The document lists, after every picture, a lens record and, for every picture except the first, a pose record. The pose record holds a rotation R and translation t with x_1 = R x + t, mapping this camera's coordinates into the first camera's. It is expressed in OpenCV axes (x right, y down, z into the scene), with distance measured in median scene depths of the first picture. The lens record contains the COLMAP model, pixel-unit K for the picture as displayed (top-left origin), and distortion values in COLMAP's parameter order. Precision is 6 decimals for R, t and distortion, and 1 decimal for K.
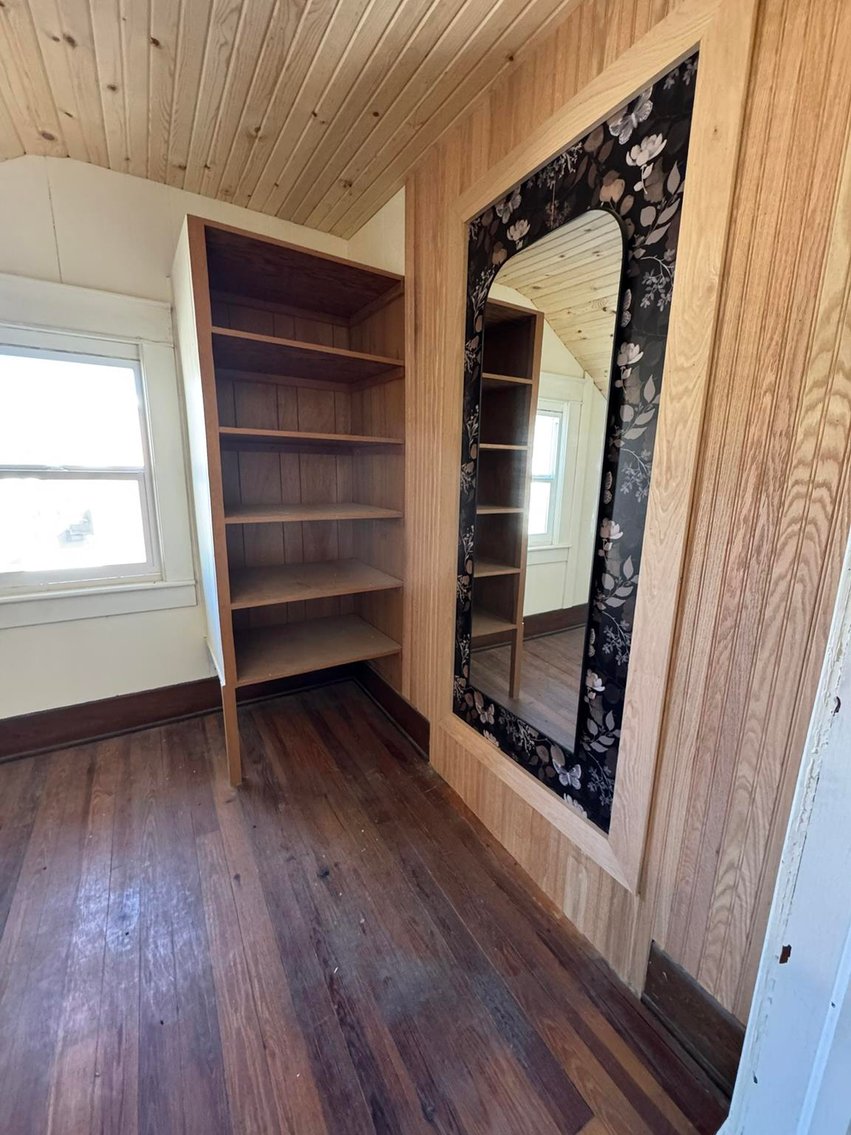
lens RADIAL K [[451.9, 0, 426.2], [0, 451.9, 566.7], [0, 0, 1]] dist [-0.002565, 0.000024]
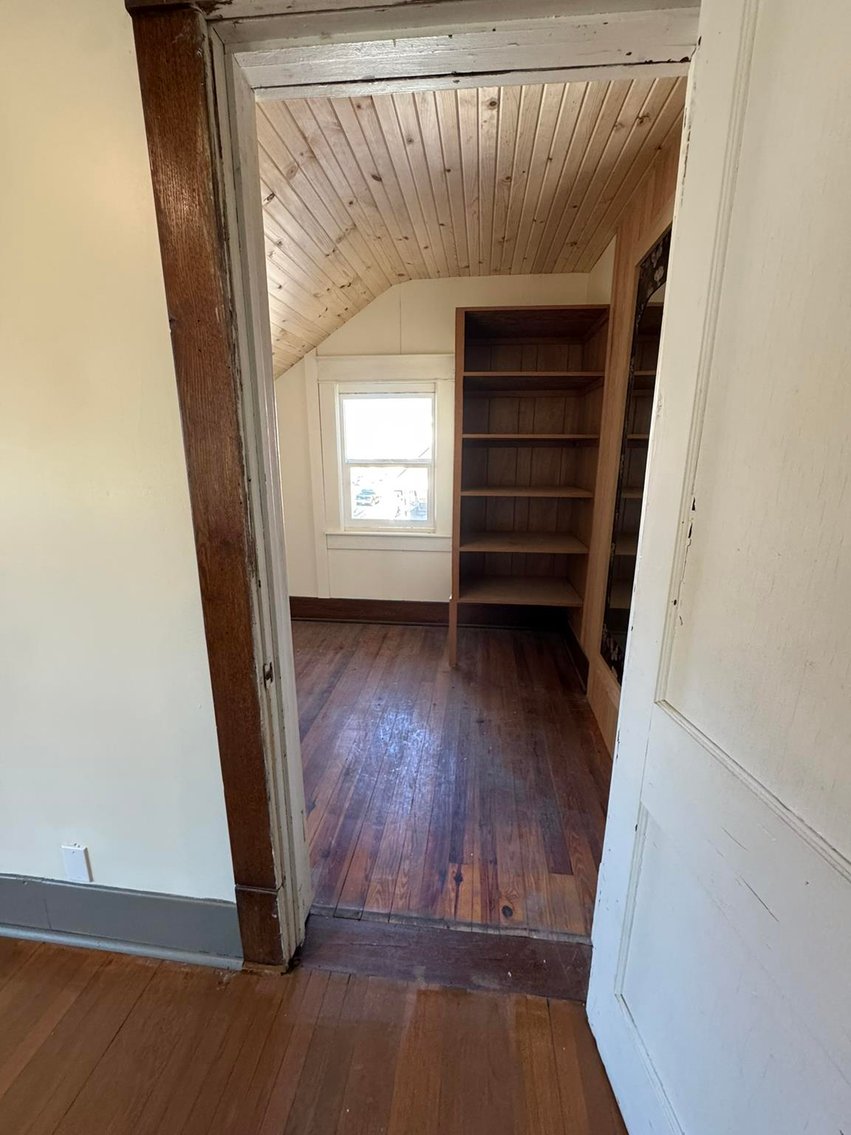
lens RADIAL K [[451.9, 0, 426.4], [0, 451.9, 566.5], [0, 0, 1]] dist [-0.002565, 0.000024]
pose [[0.790261, 0.129634, -0.598901, 0.397190], [-0.115424, 0.991362, 0.062280, 0.060773], [0.601802, 0.019910, 0.798397, -0.298258]]
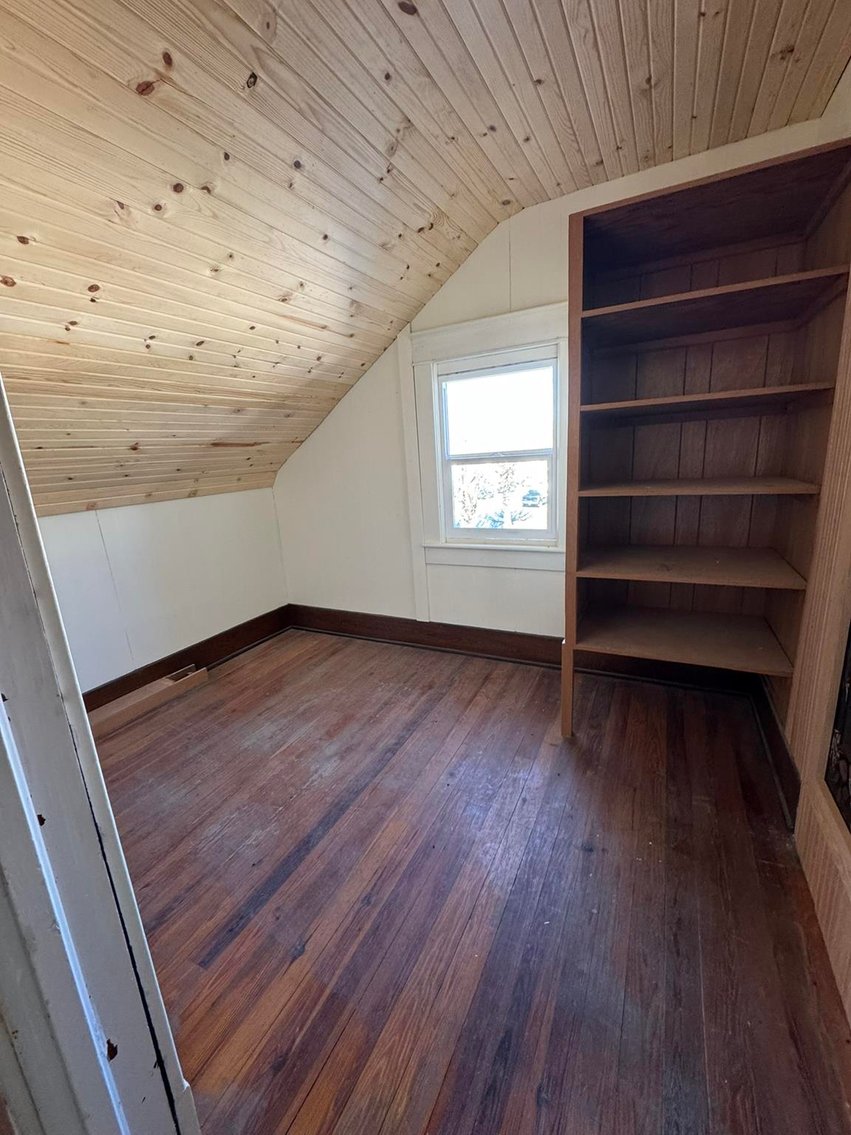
lens RADIAL K [[451.9, 0, 426.8], [0, 451.9, 566.8], [0, 0, 1]] dist [-0.002565, 0.000024]
pose [[0.518658, 0.145708, -0.842475, 0.273822], [-0.111762, 0.988470, 0.102154, 0.001491], [0.847646, 0.041174, 0.528962, 0.116072]]
